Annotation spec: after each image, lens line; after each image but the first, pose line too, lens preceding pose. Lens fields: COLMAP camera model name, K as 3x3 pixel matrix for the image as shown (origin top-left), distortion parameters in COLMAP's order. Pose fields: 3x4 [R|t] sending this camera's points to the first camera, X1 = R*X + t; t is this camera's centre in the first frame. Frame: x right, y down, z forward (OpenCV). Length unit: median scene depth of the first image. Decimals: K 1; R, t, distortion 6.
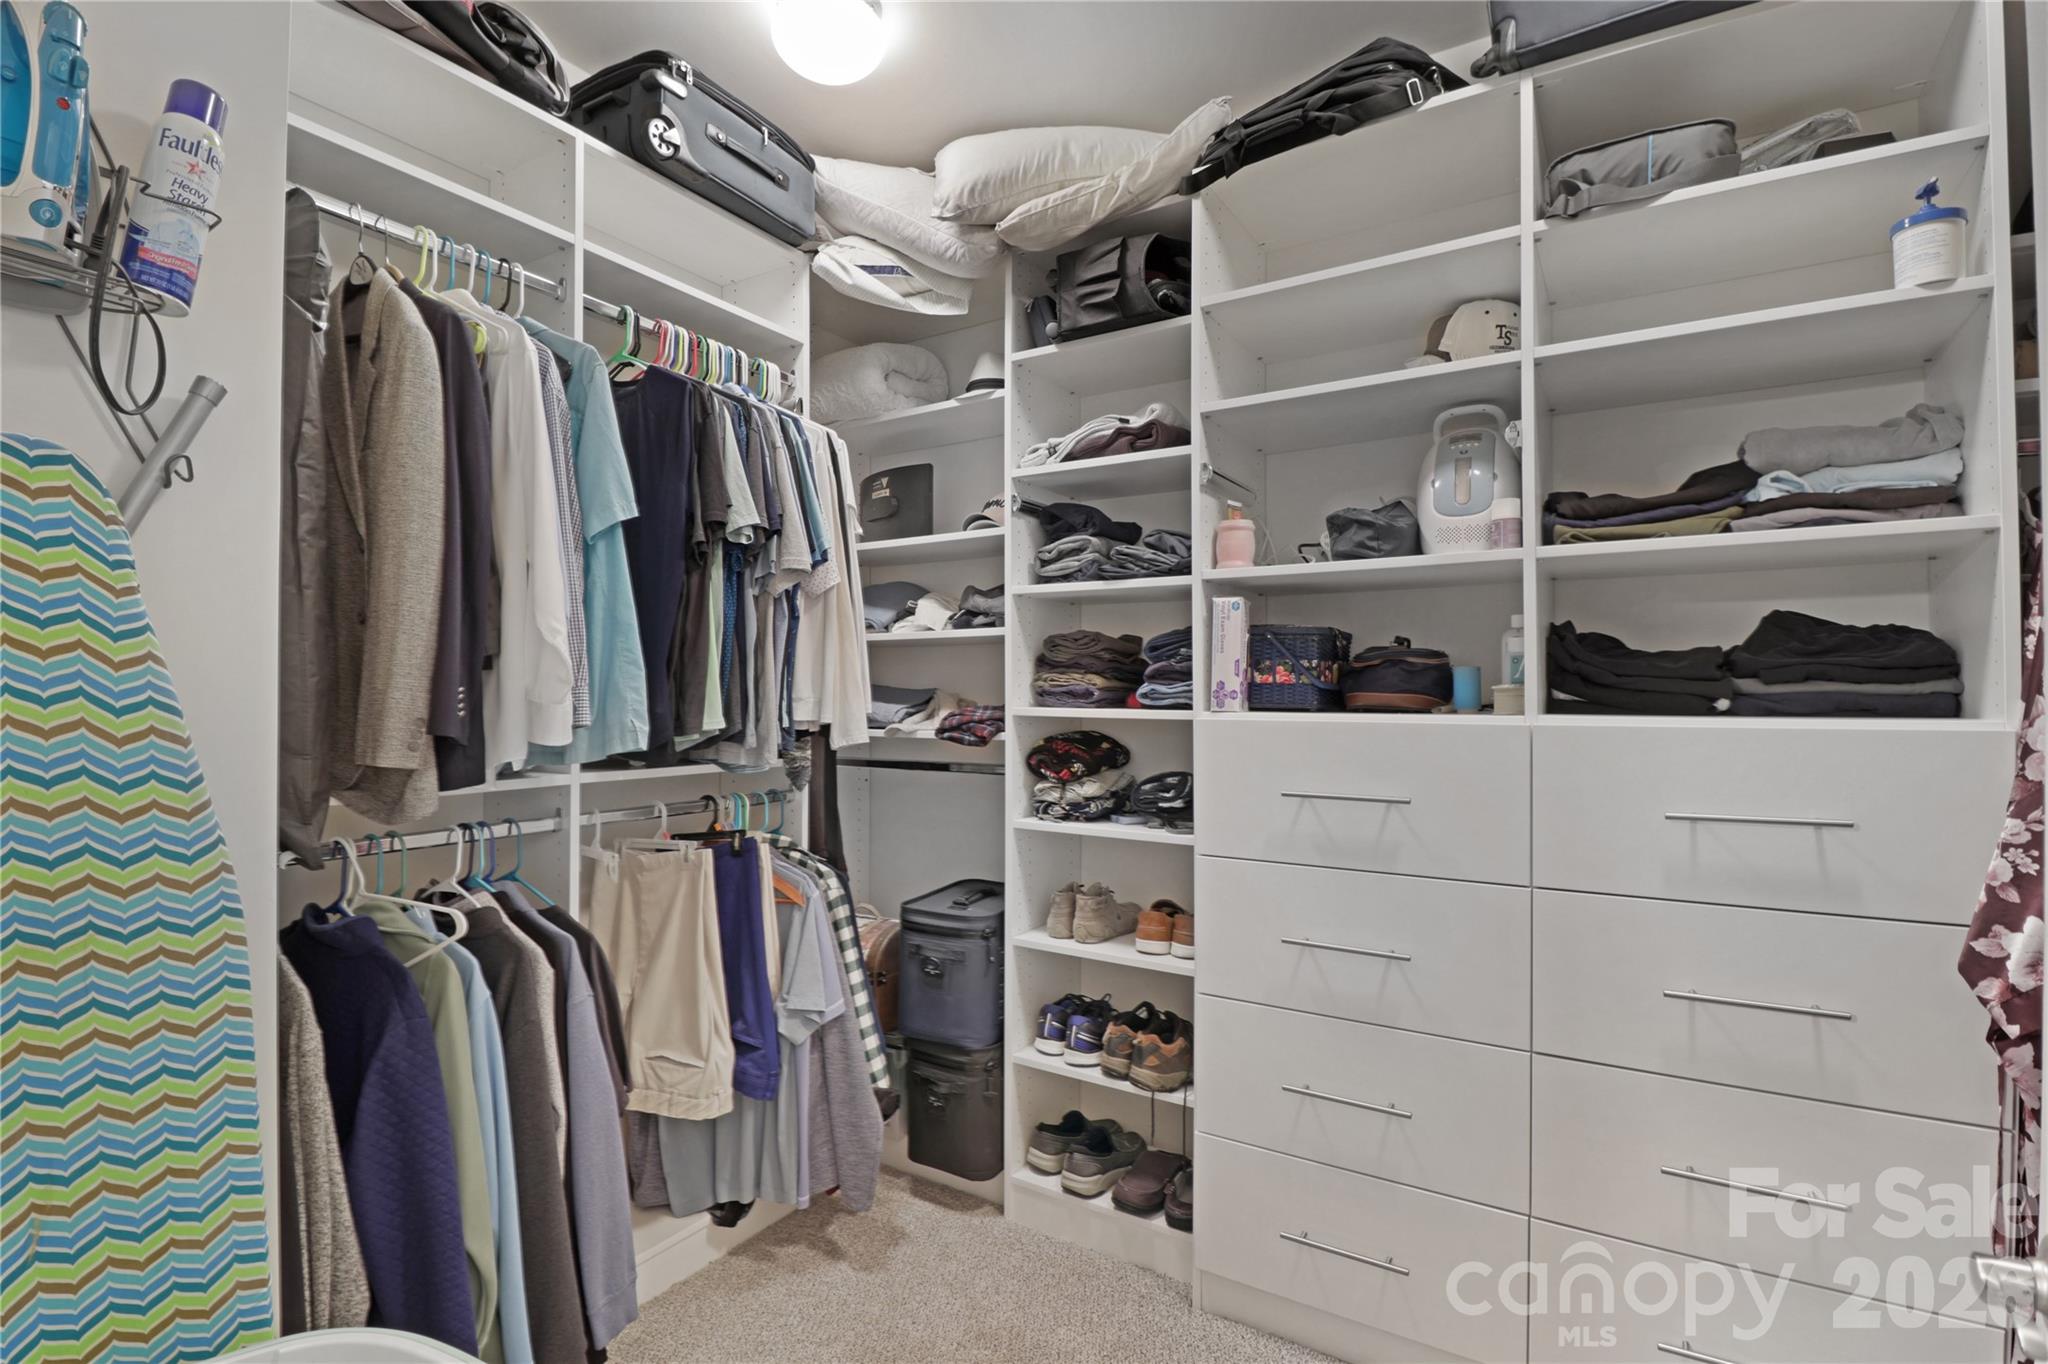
lens RADIAL K [[946.2, 0, 1024.0], [0, 946.2, 682.0], [0, 0, 1]] dist [-0.016284, -0.000104]
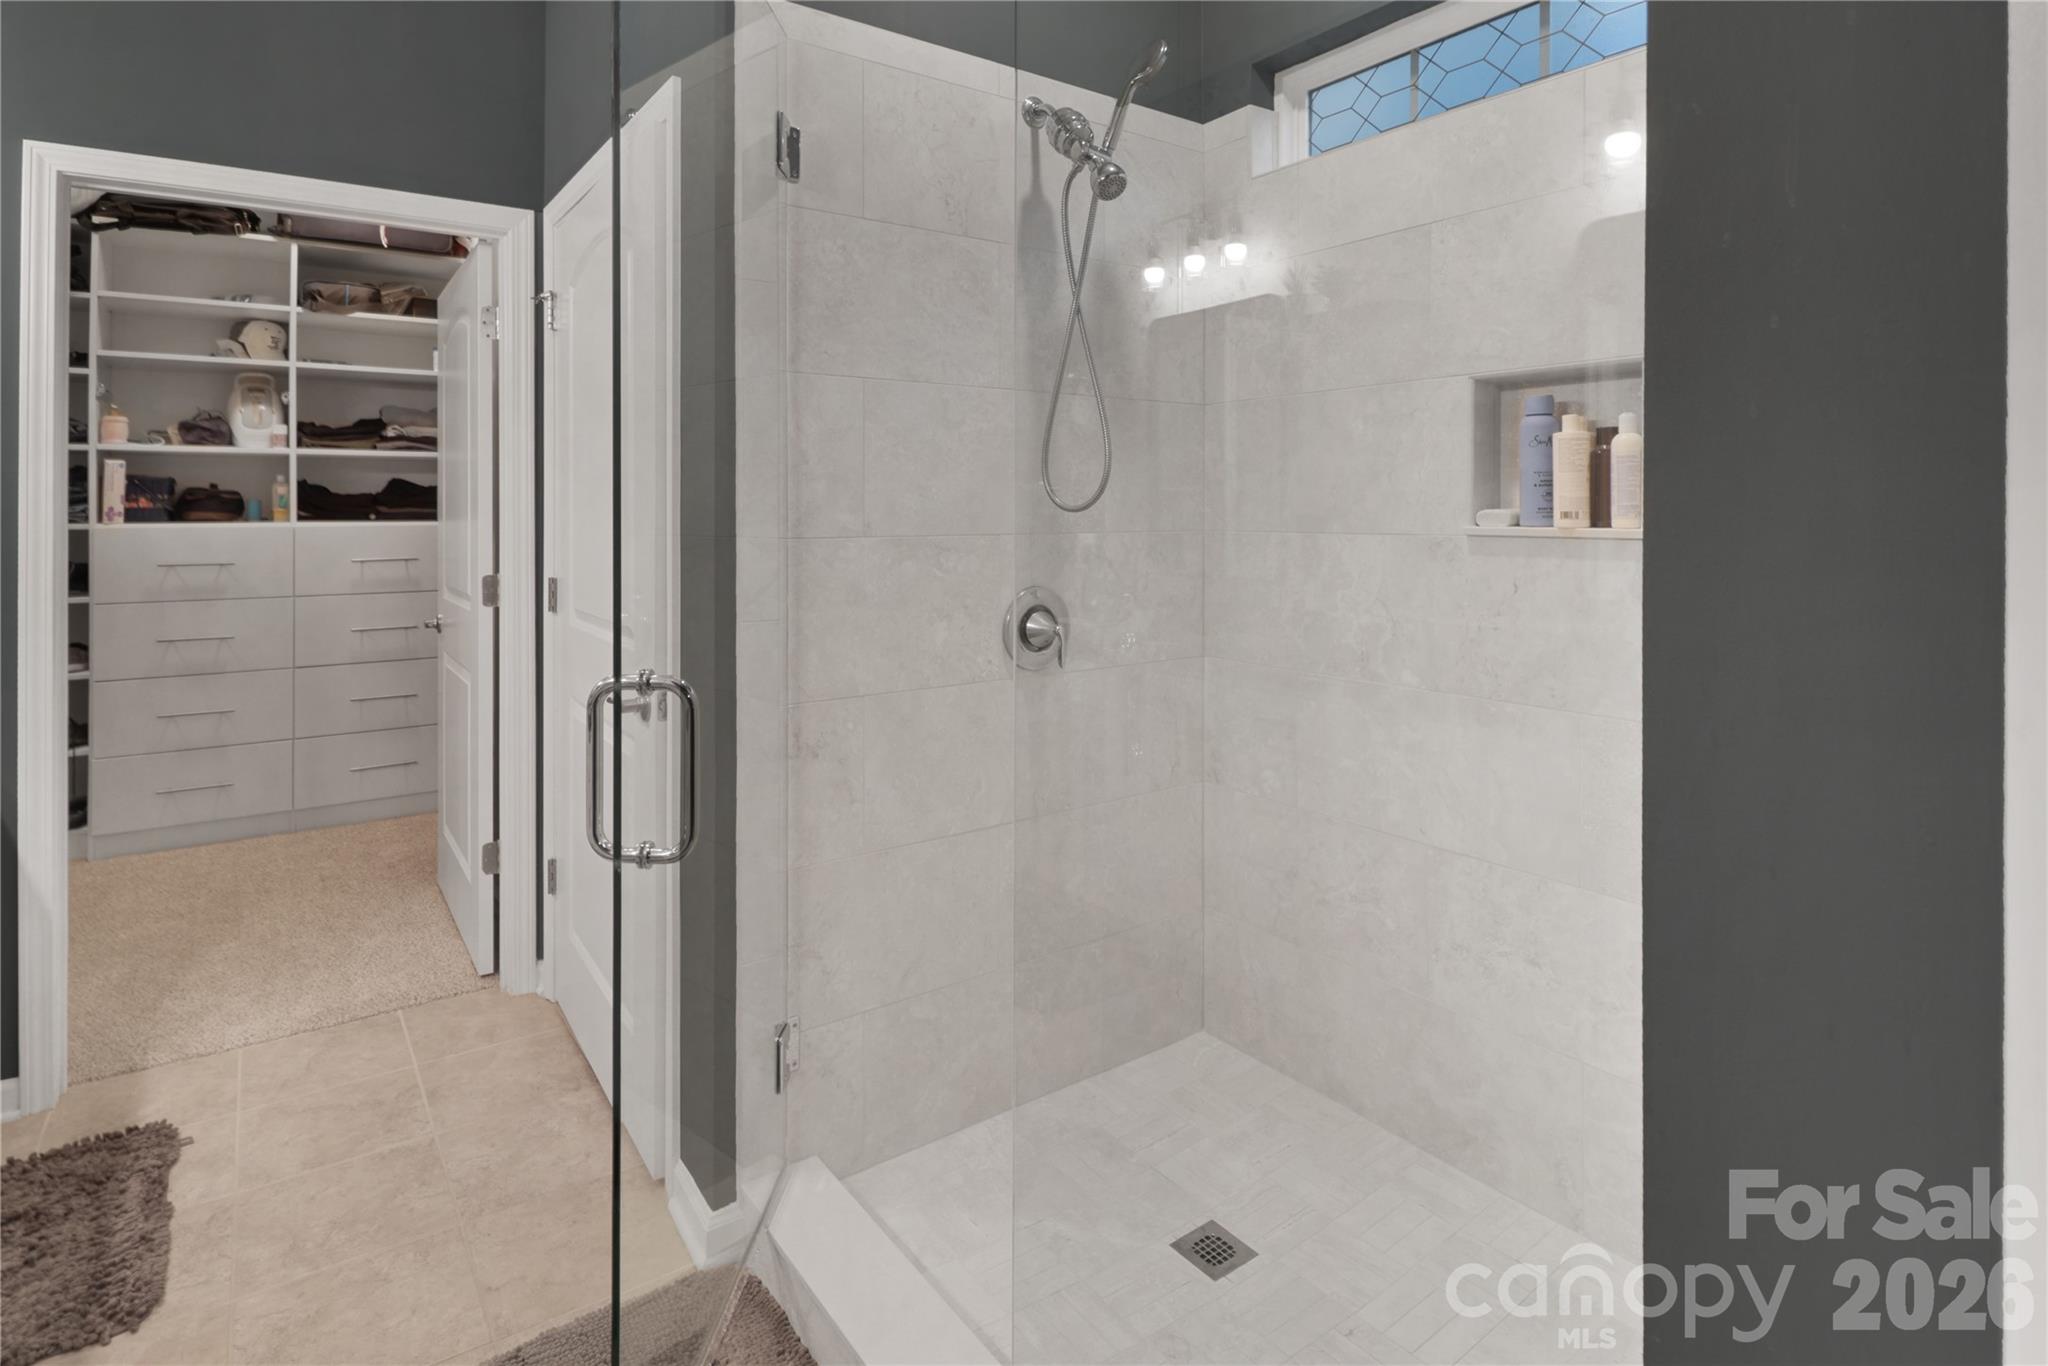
lens RADIAL K [[1086.8, 0, 1026.6], [0, 1086.8, 504.2], [0, 0, 1]] dist [-0.001559, -0.000832]
pose [[0.384406, -0.000853, 0.923164, -1.114224], [-0.009556, 0.999942, 0.004903, -0.034827], [-0.923115, -0.010706, 0.384375, -1.525987]]
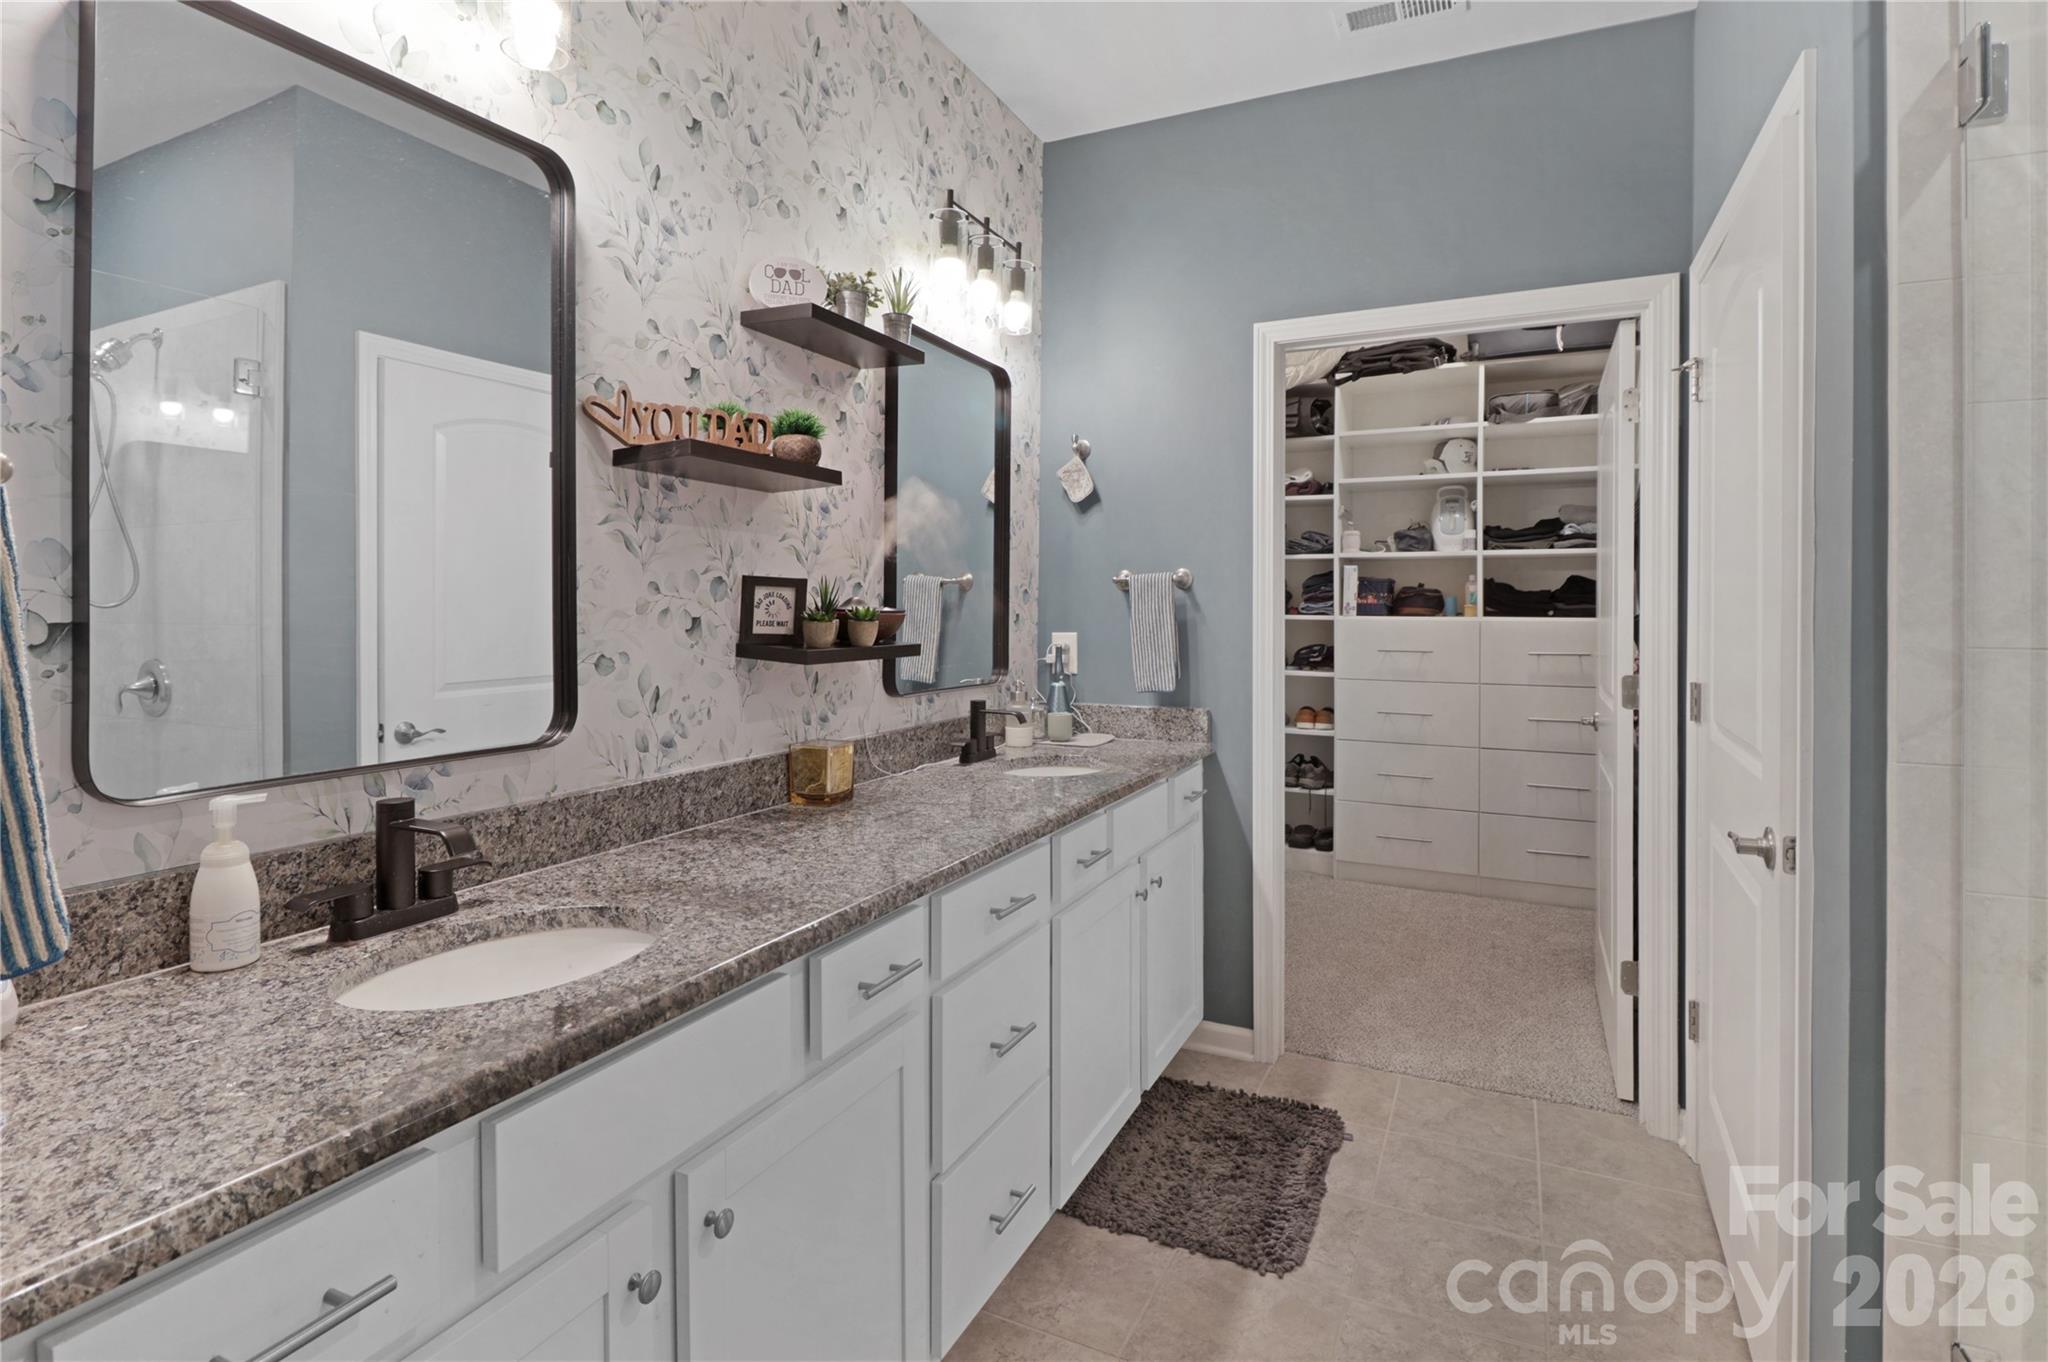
lens RADIAL K [[1036.0, 0, 1018.2], [0, 1036.0, 612.0], [0, 0, 1]] dist [0.001440, -0.000255]
pose [[0.993293, -0.001126, 0.115622, -0.937772], [-0.001291, 0.999782, 0.020823, -0.031498], [-0.115620, -0.020832, 0.993075, -1.499824]]
